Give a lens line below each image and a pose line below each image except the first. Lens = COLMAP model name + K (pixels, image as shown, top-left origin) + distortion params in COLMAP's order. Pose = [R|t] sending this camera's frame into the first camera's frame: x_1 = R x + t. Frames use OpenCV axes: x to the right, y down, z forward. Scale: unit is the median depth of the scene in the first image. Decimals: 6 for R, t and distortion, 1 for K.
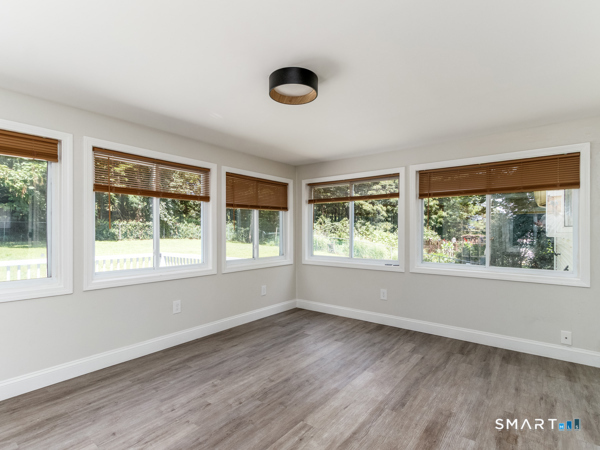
lens RADIAL K [[309.3, 0, 299.8], [0, 309.3, 234.1], [0, 0, 1]] dist [0.003269, -0.001001]
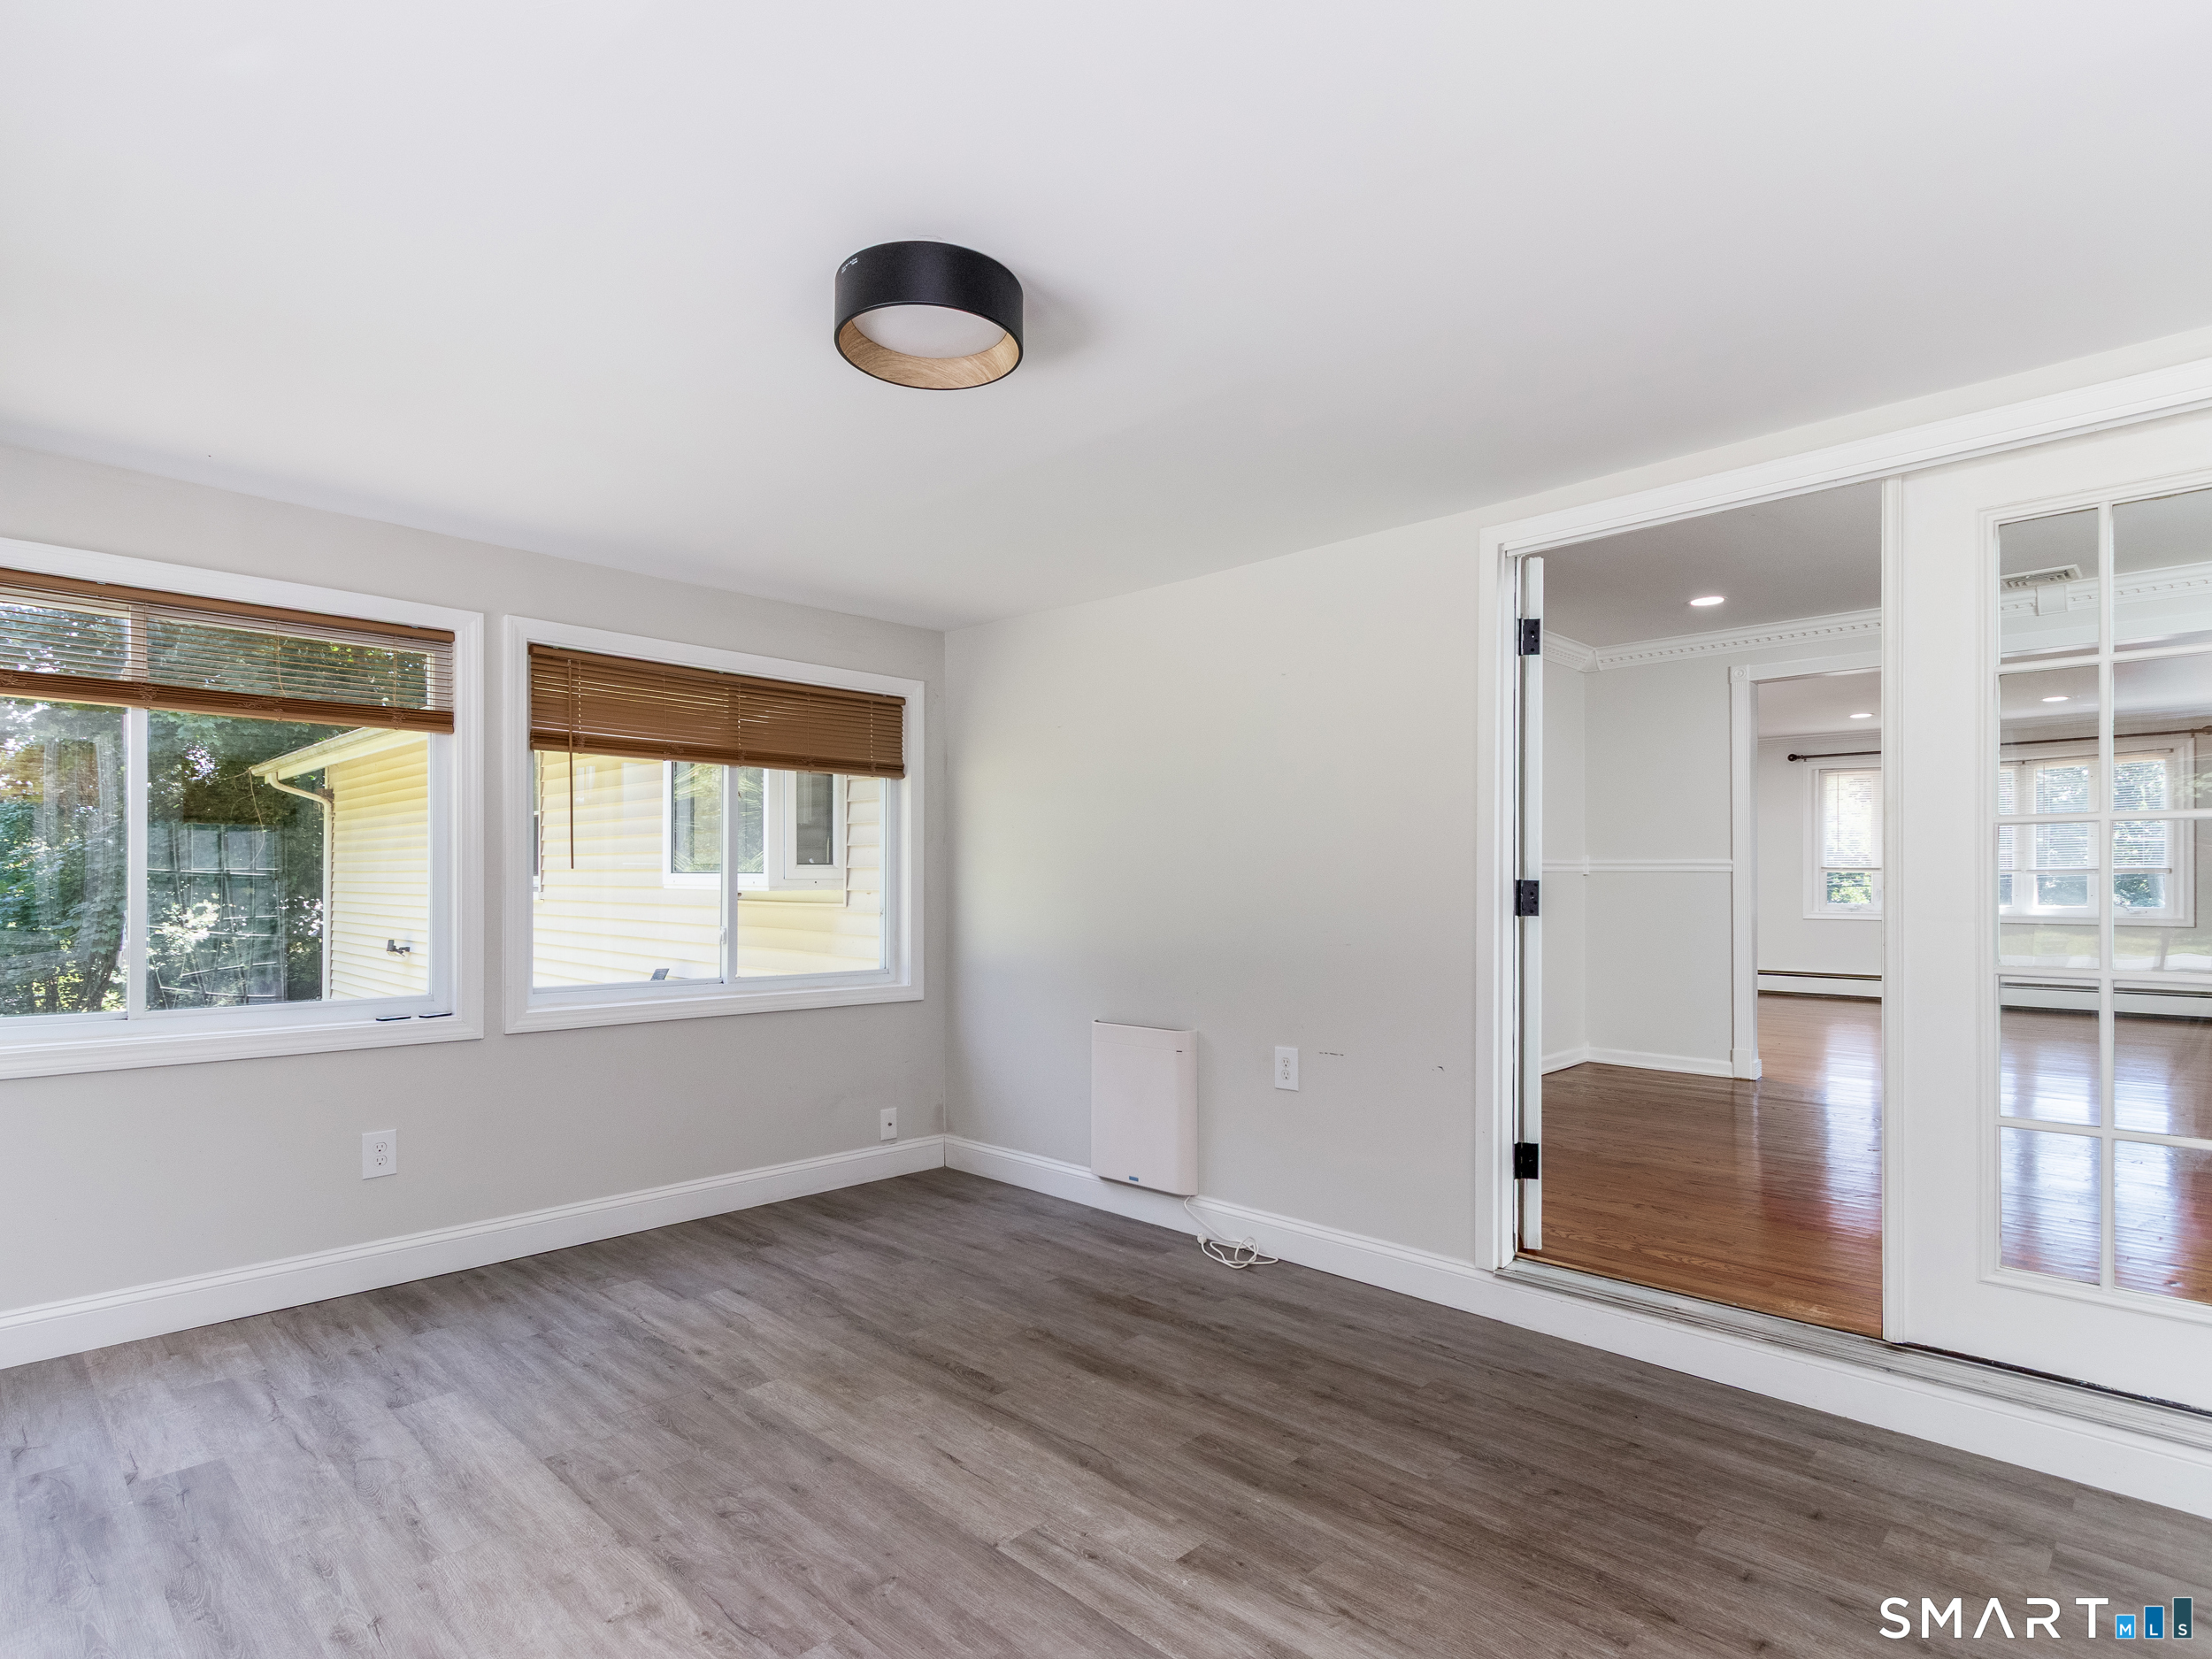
lens RADIAL K [[1140.2, 0, 1105.4], [0, 1140.2, 863.1], [0, 0, 1]] dist [0.003269, -0.001001]
pose [[0.111304, 0.015427, 0.993667, -0.725888], [0.004749, 0.999860, -0.016055, 0.000975], [-0.993775, 0.006506, 0.111215, 0.557583]]
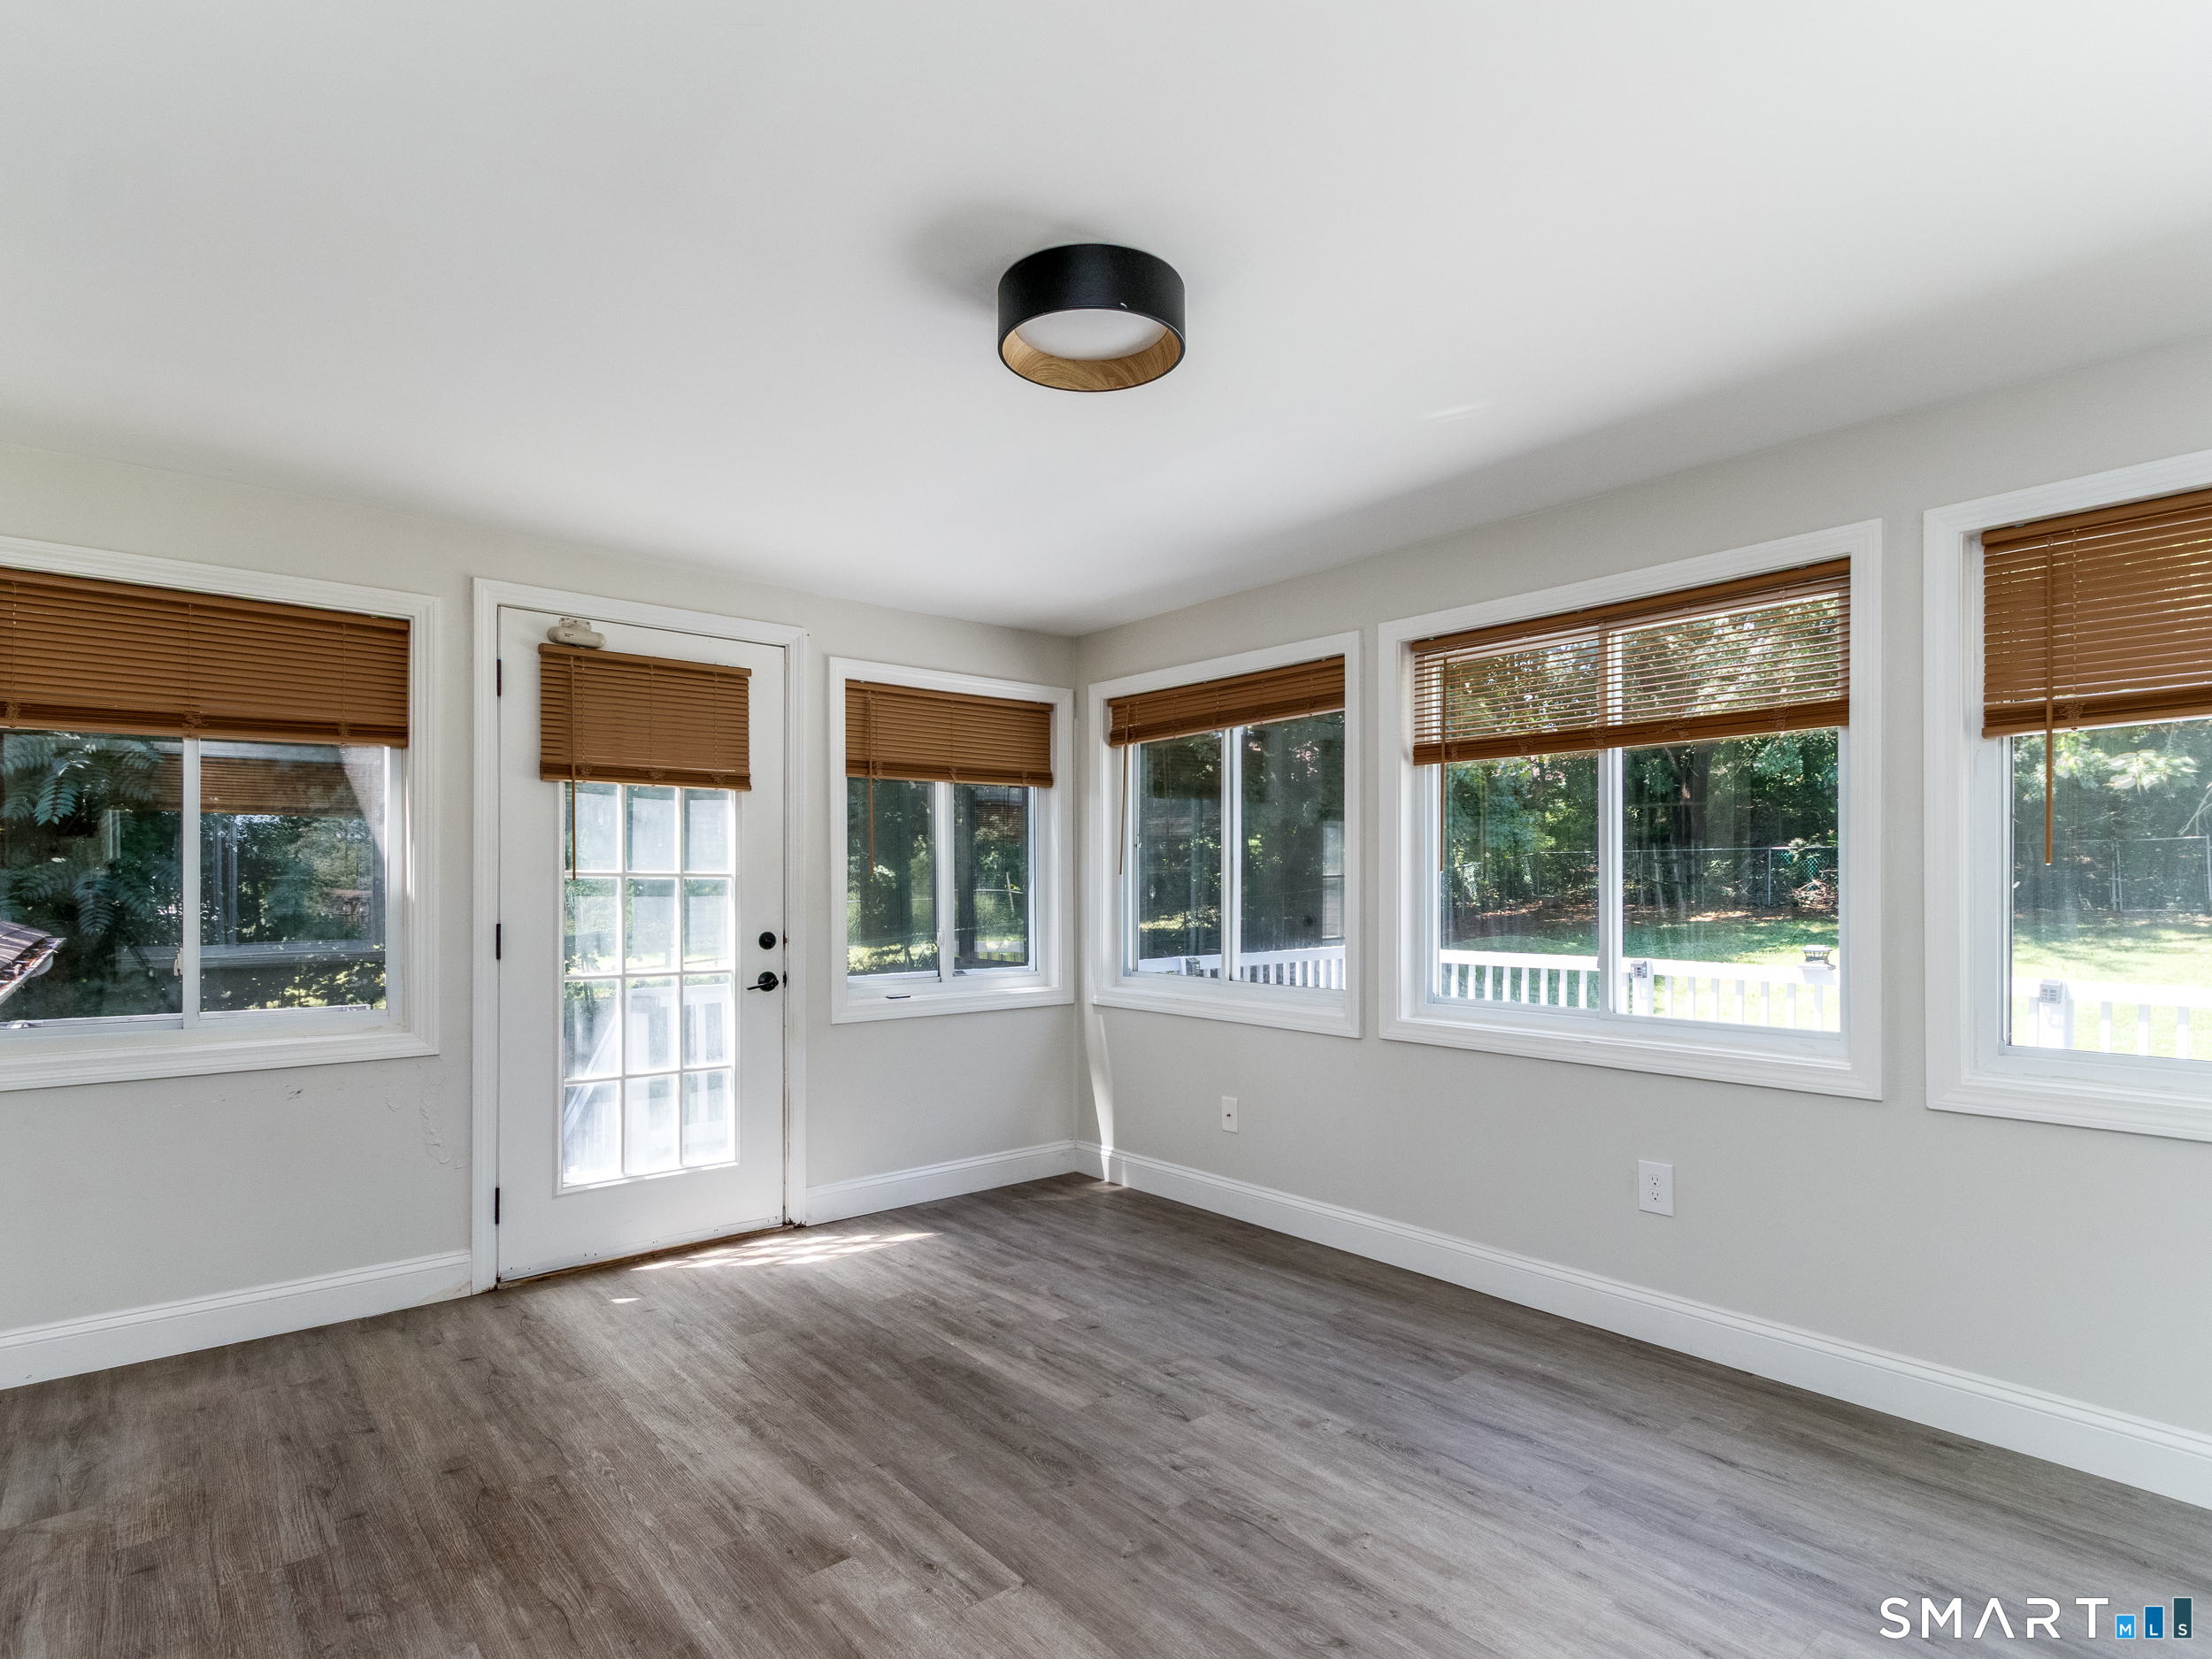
lens RADIAL K [[1161.2, 0, 1092.9], [0, 1161.2, 881.4], [0, 0, 1]] dist [0.011251, -0.000339]
pose [[-0.219099, -0.000486, -0.975703, 0.699610], [-0.004548, 0.999990, 0.000523, -0.002931], [0.975692, 0.004552, -0.219099, 0.910065]]
